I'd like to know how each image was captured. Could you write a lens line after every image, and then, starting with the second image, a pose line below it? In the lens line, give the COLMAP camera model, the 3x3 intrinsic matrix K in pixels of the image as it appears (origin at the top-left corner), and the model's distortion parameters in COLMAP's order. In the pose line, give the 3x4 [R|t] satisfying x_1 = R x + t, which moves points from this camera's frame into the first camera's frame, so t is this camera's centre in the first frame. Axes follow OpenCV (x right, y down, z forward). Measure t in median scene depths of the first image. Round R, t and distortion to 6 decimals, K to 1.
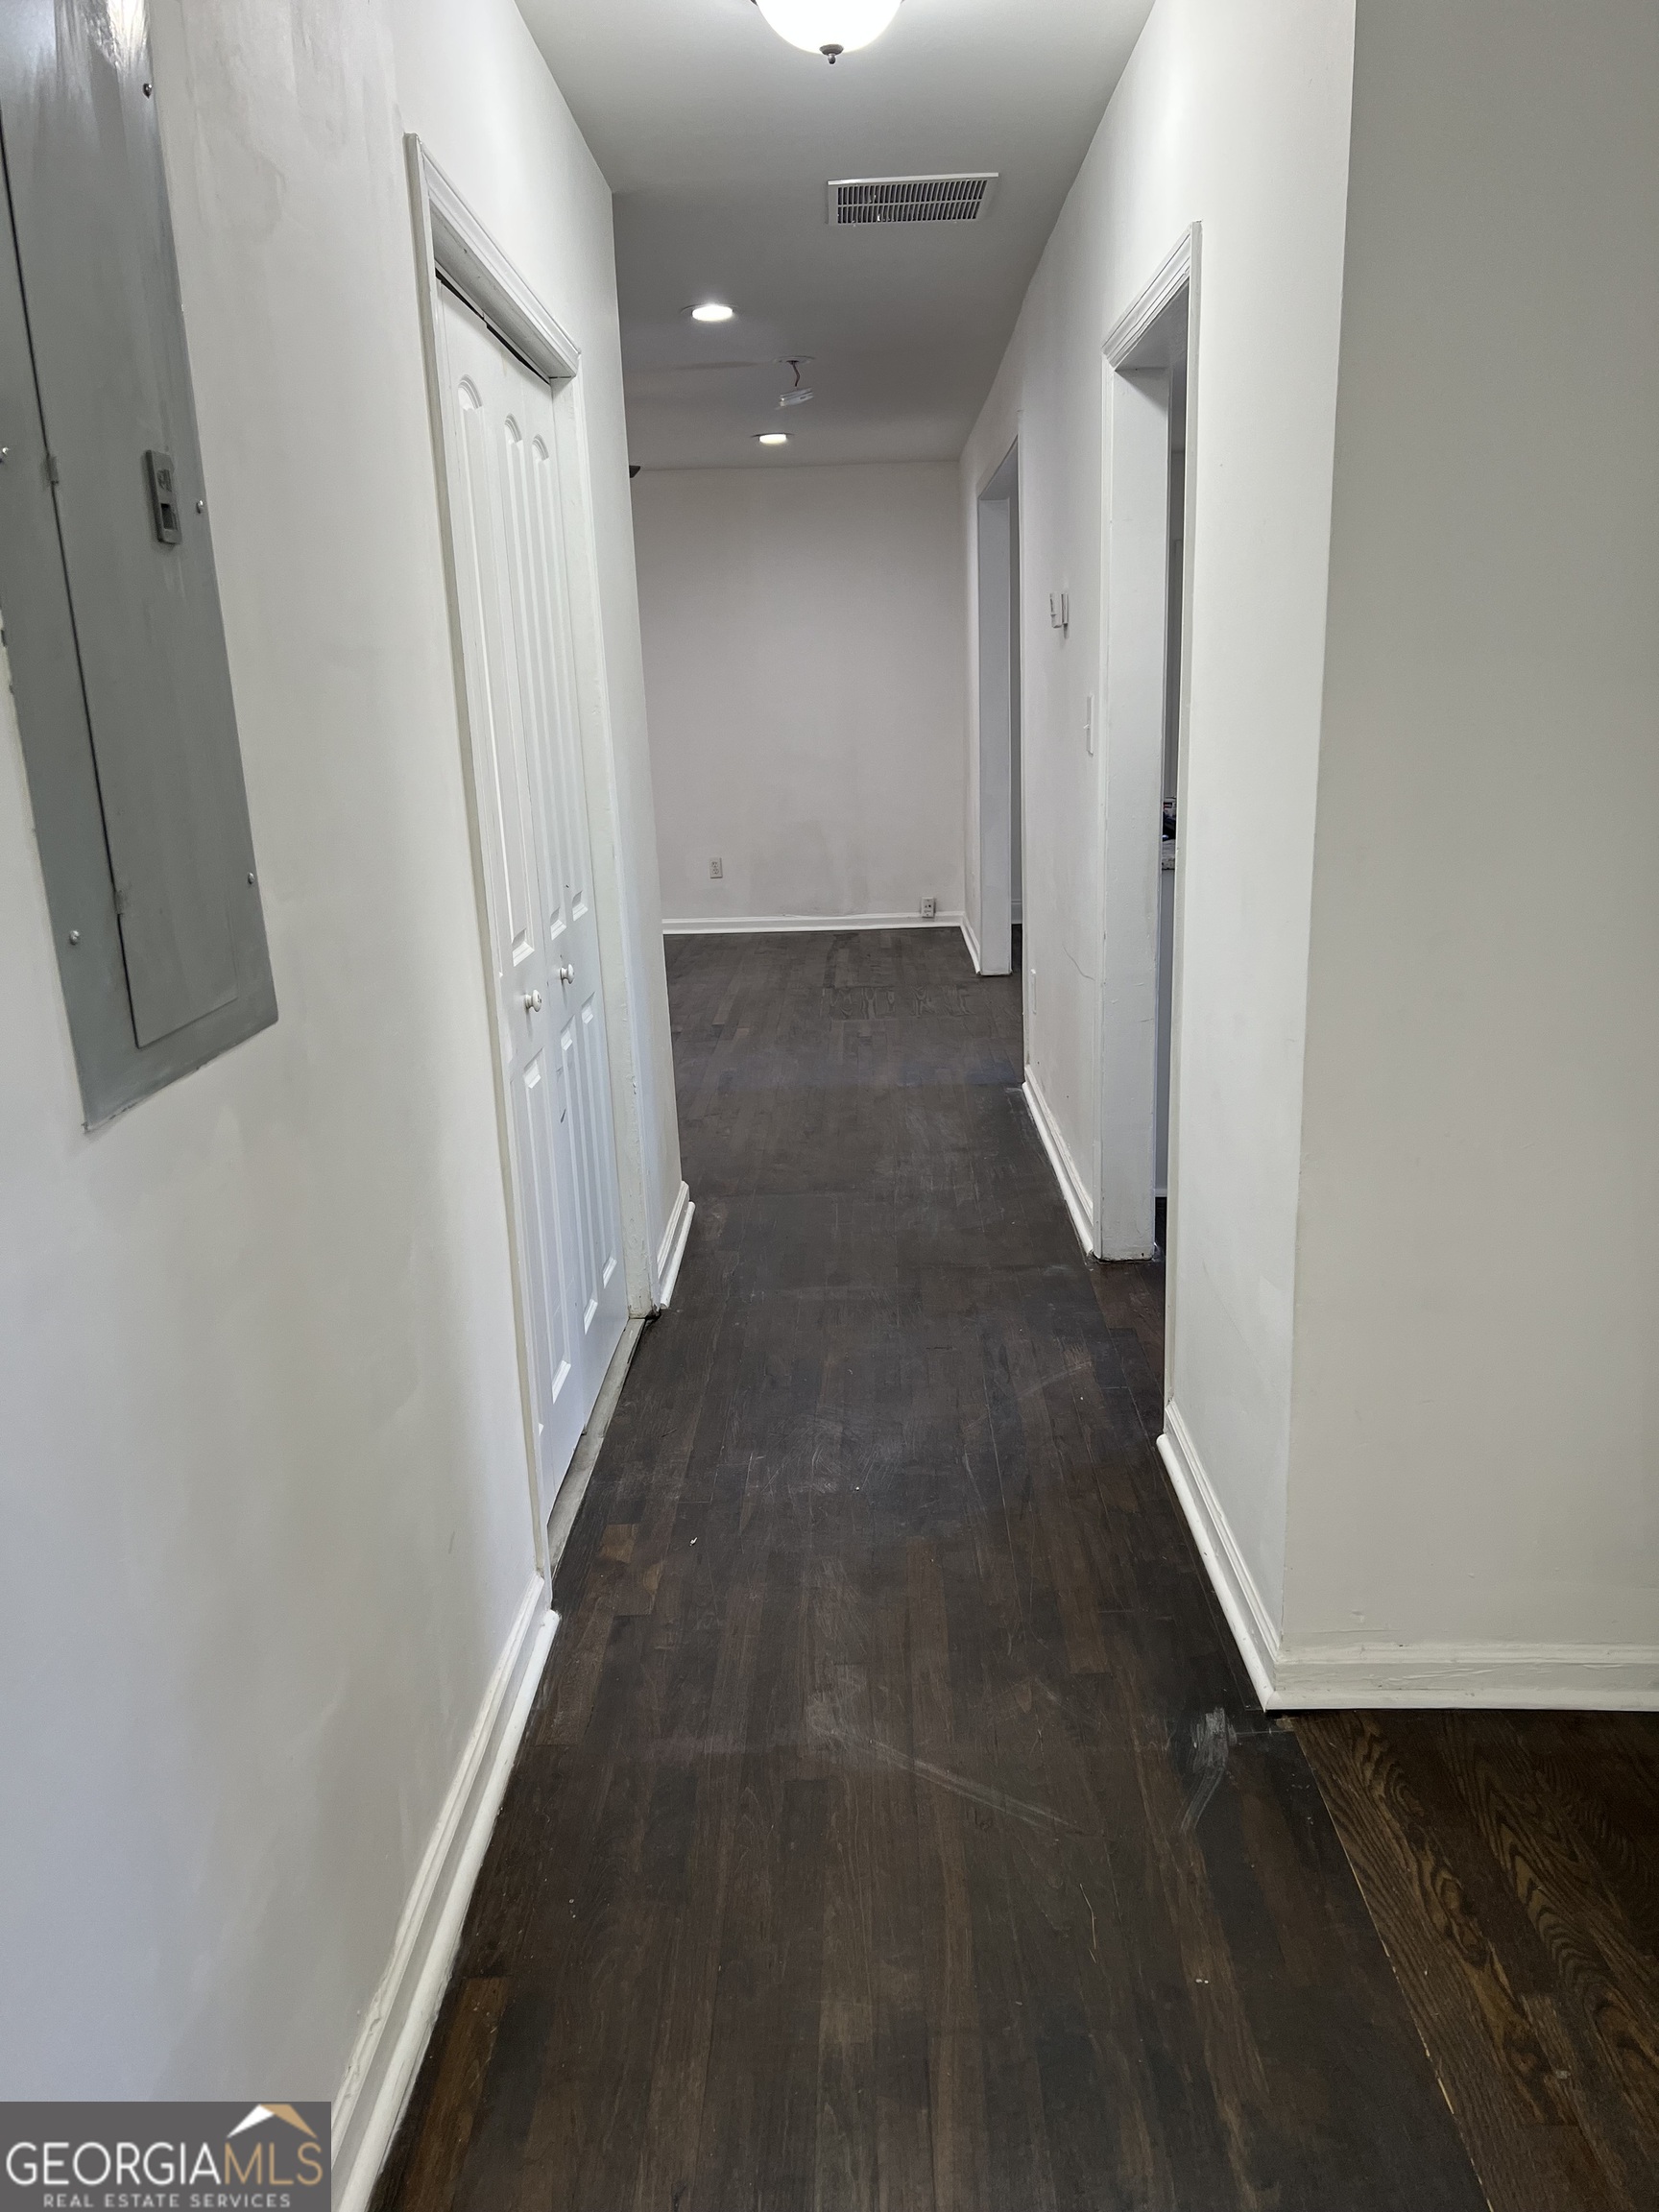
lens RADIAL K [[1676.2, 0, 829.5], [0, 1676.2, 1106.0], [0, 0, 1]] dist [0.023198, -0.005749]
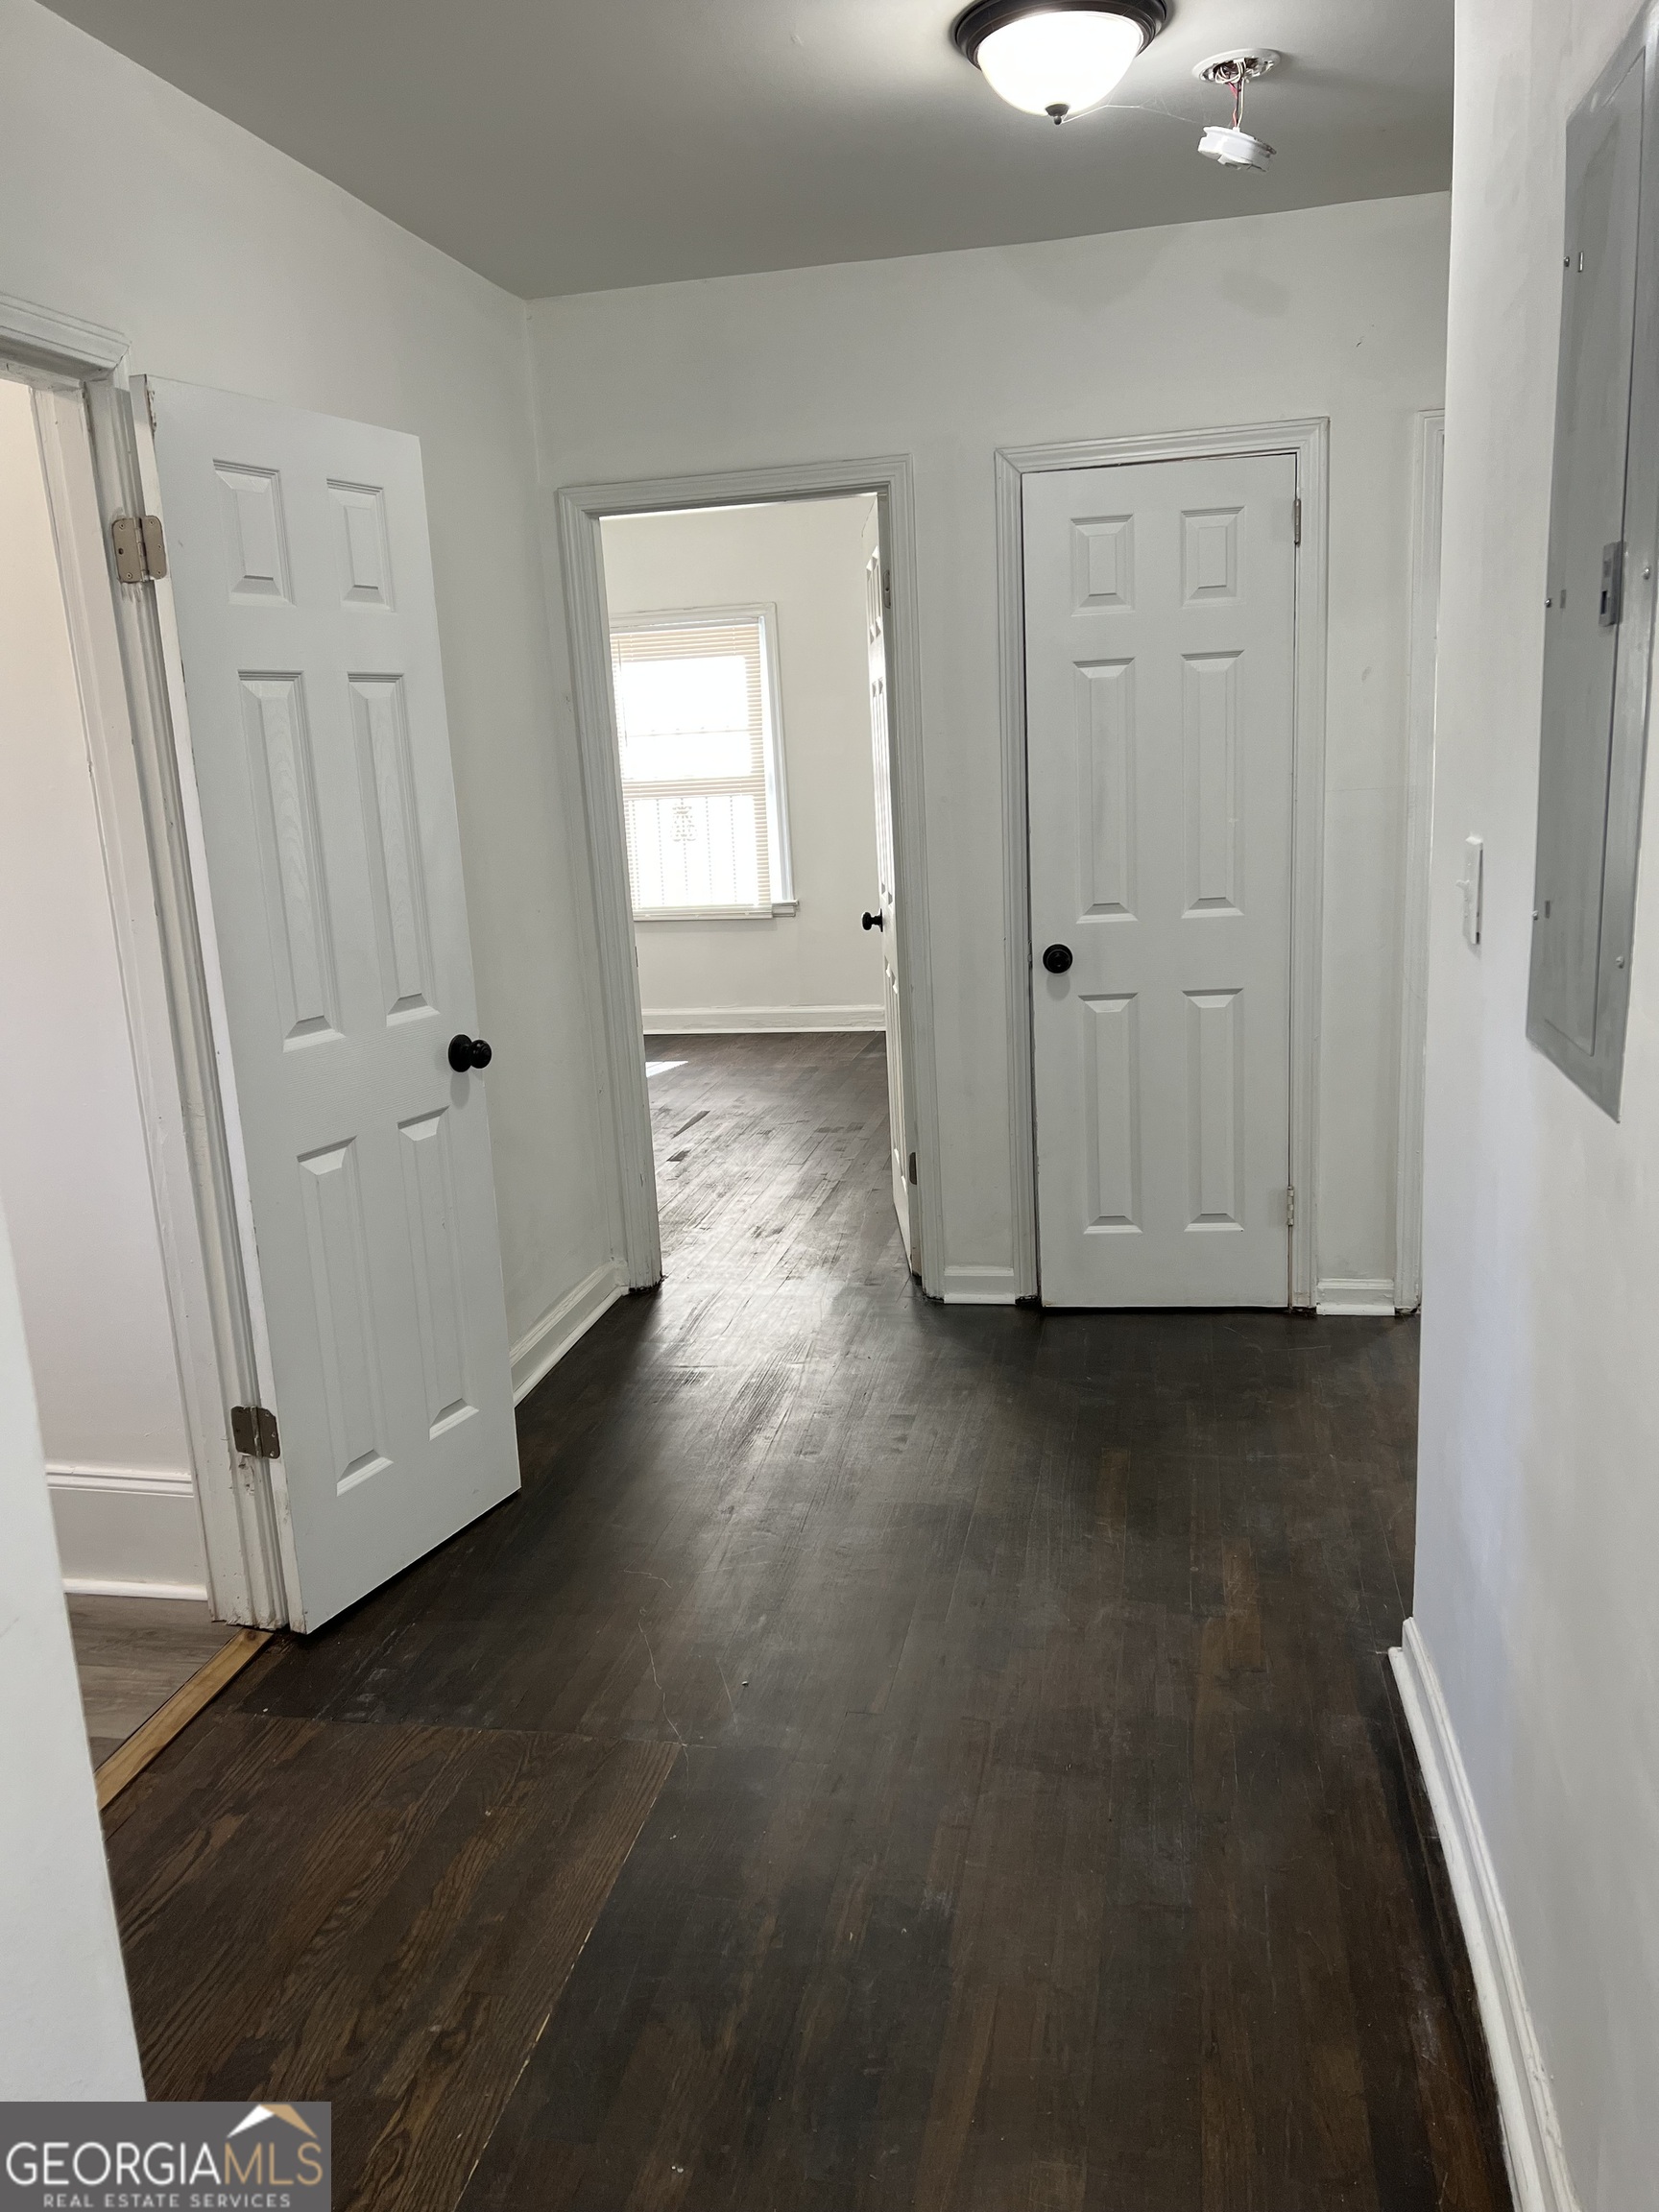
lens RADIAL K [[1652.6, 0, 829.5], [0, 1652.6, 1106.0], [0, 0, 1]] dist [0.065542, -0.004816]
pose [[-0.980167, 0.030665, 0.195788, -0.071721], [0.117547, 0.885360, 0.449800, -0.452196], [-0.159550, 0.463894, -0.871405, 1.607815]]
